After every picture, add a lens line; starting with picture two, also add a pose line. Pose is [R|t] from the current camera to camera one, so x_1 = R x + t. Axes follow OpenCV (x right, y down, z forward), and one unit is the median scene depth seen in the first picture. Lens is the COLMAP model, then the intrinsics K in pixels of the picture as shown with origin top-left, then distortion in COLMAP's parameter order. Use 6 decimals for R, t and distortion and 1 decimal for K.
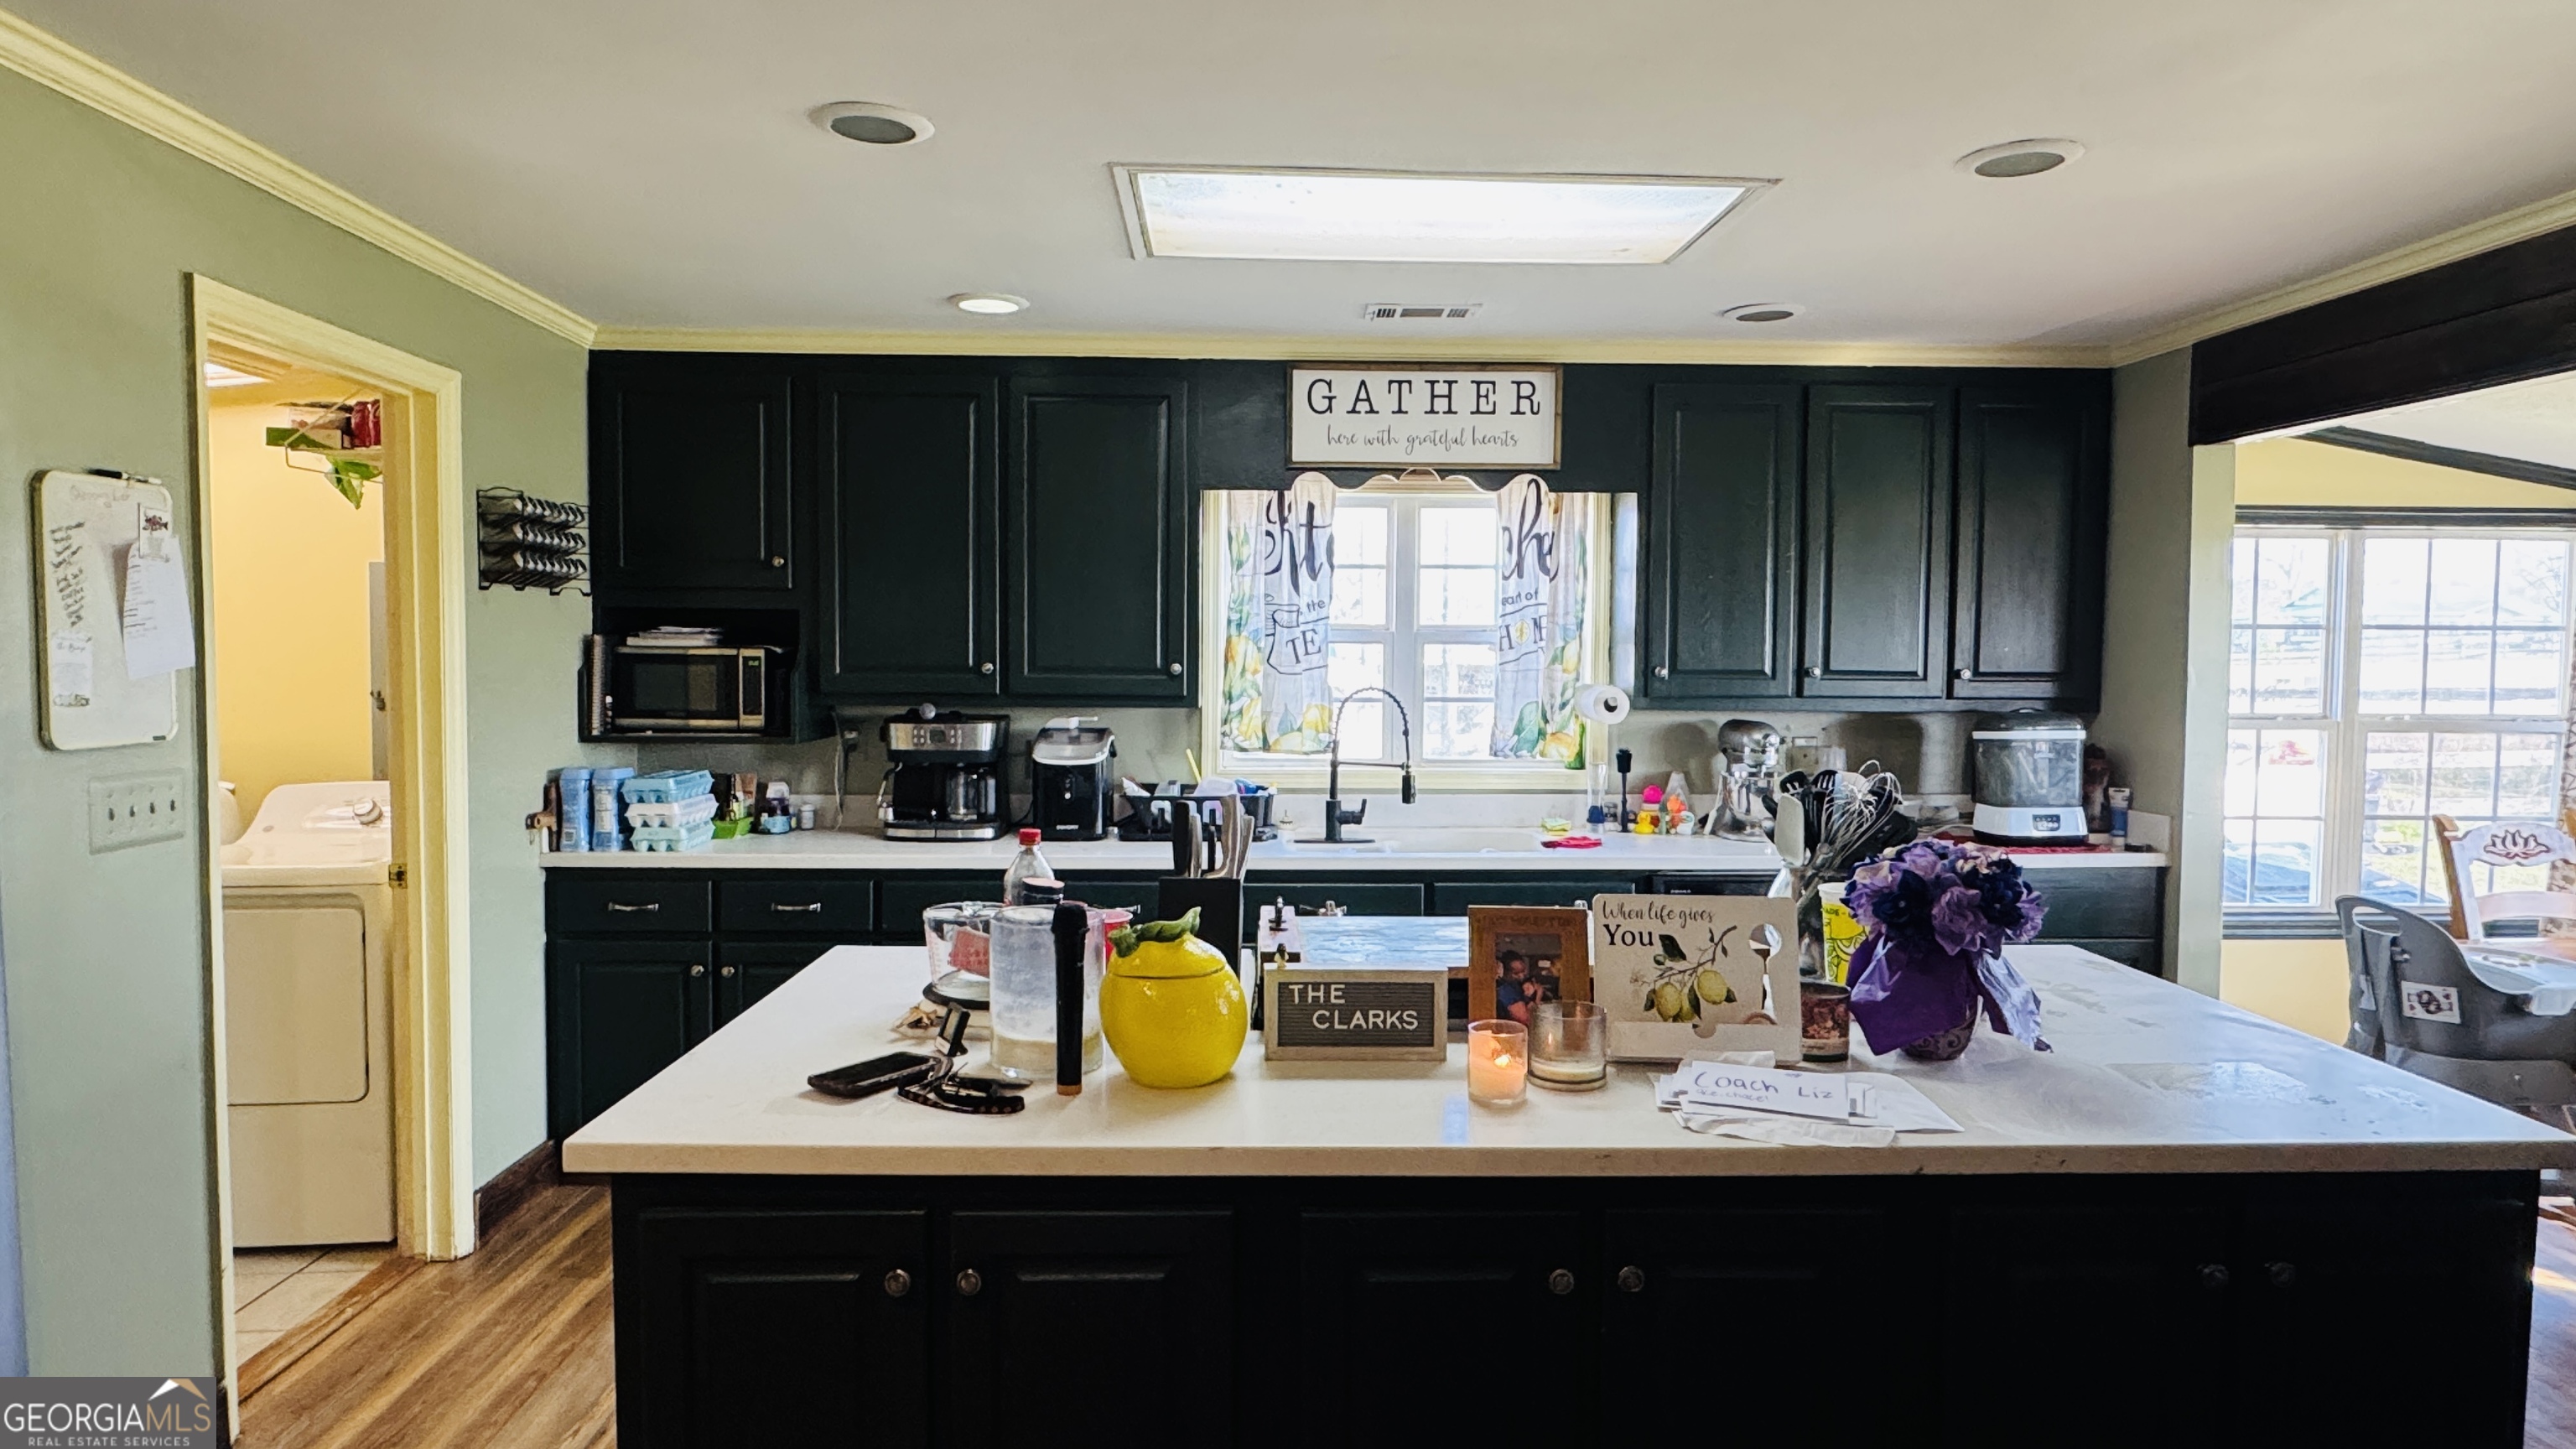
lens RADIAL K [[1443.1, 0, 1288.0], [0, 1443.1, 724.5], [0, 0, 1]] dist [-0.002249, -0.000685]
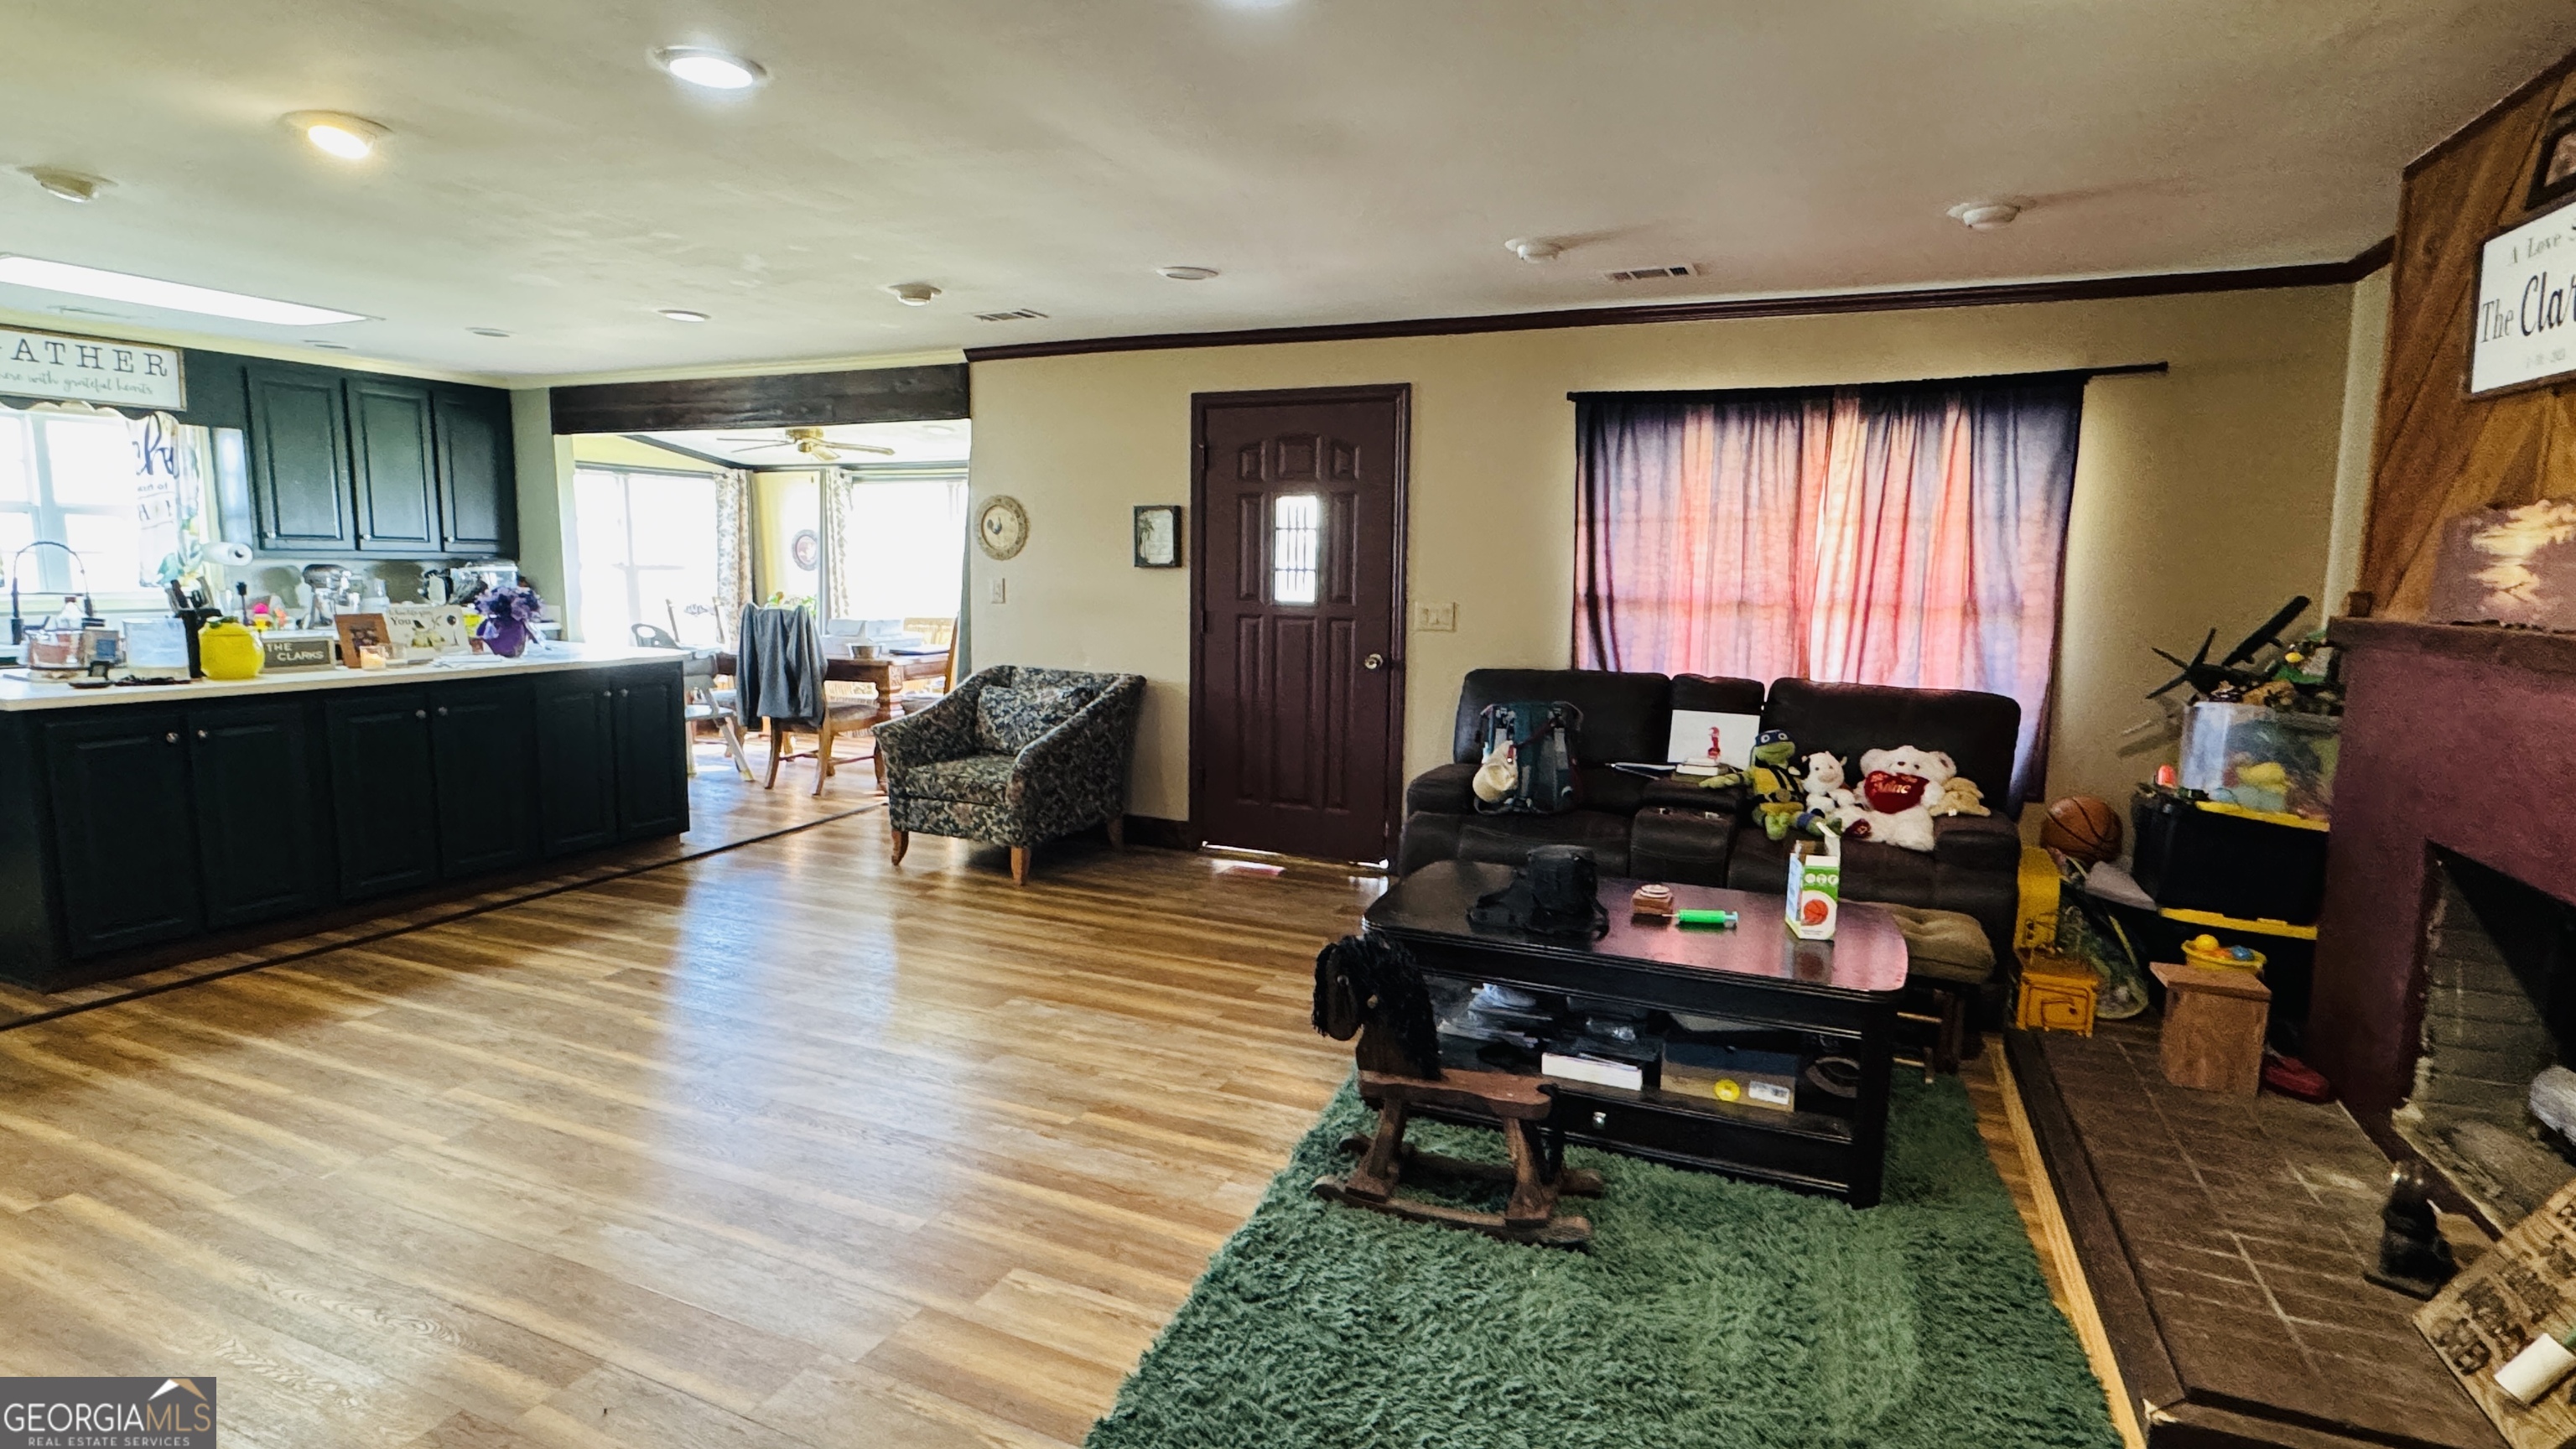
lens RADIAL K [[1250.7, 0, 1288.0], [0, 1250.7, 724.5], [0, 0, 1]] dist [-0.002196, -0.000610]
pose [[0.446891, -0.115384, 0.887116, -0.563592], [0.030727, 0.993042, 0.113683, 0.057733], [-0.894060, -0.023545, 0.447327, -0.791959]]
